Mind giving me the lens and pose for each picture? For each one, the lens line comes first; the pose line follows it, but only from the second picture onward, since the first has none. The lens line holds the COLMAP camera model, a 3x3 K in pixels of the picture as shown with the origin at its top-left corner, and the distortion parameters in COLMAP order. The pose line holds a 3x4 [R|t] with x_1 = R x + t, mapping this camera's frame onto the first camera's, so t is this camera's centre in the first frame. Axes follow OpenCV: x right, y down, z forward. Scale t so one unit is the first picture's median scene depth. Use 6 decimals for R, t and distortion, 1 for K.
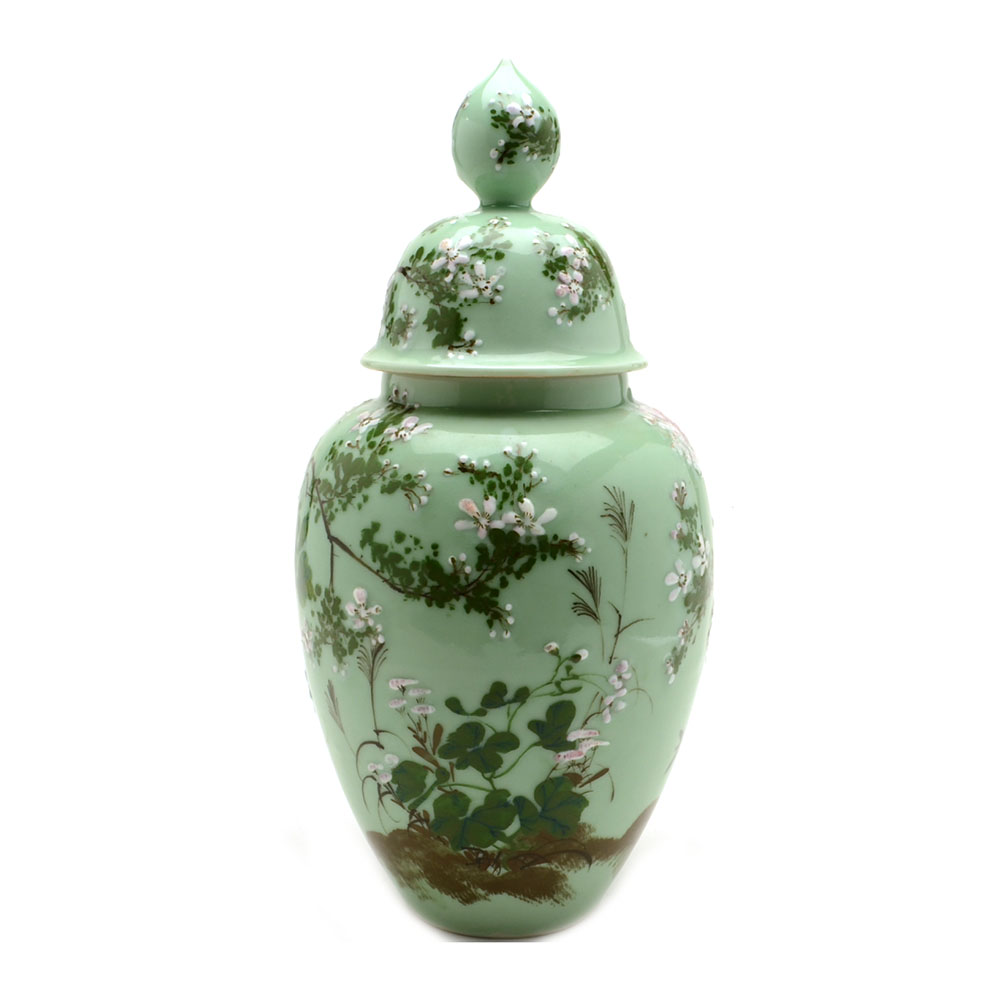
lens RADIAL K [[2074.4, 0, 498.8], [0, 2074.4, 499.2], [0, 0, 1]] dist [-0.016216, 0.000000]
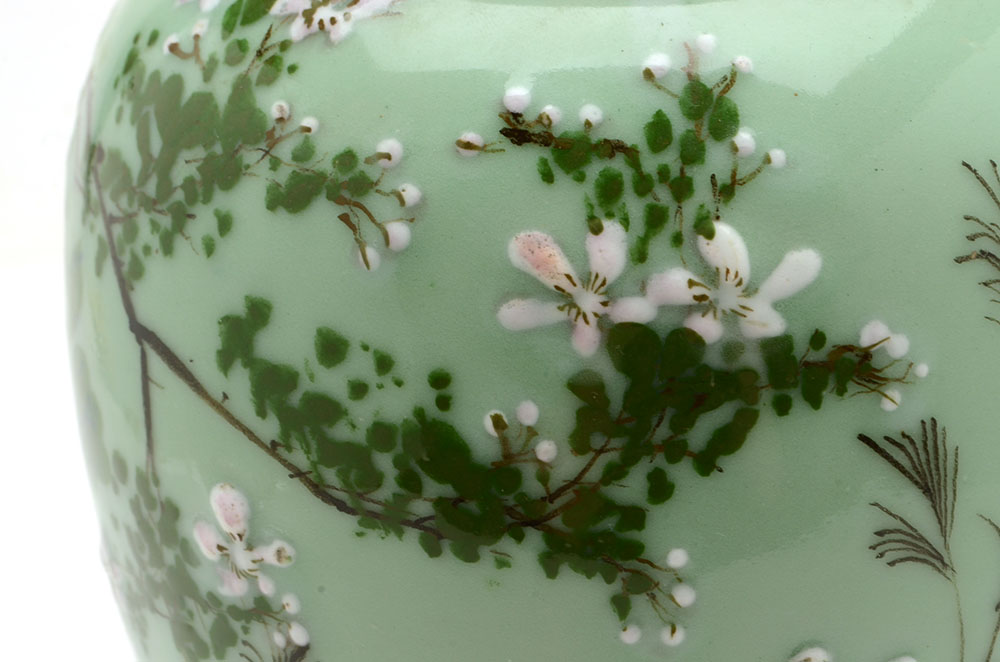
lens RADIAL K [[2220.9, 0, 505.6], [0, 2220.9, 335.6], [0, 0, 1]] dist [-0.014067, 0.000000]
pose [[0.998449, -0.040197, -0.038531, -0.007104], [0.047462, 0.976242, 0.211420, -0.055609], [0.029117, -0.212920, 0.976636, 0.660493]]
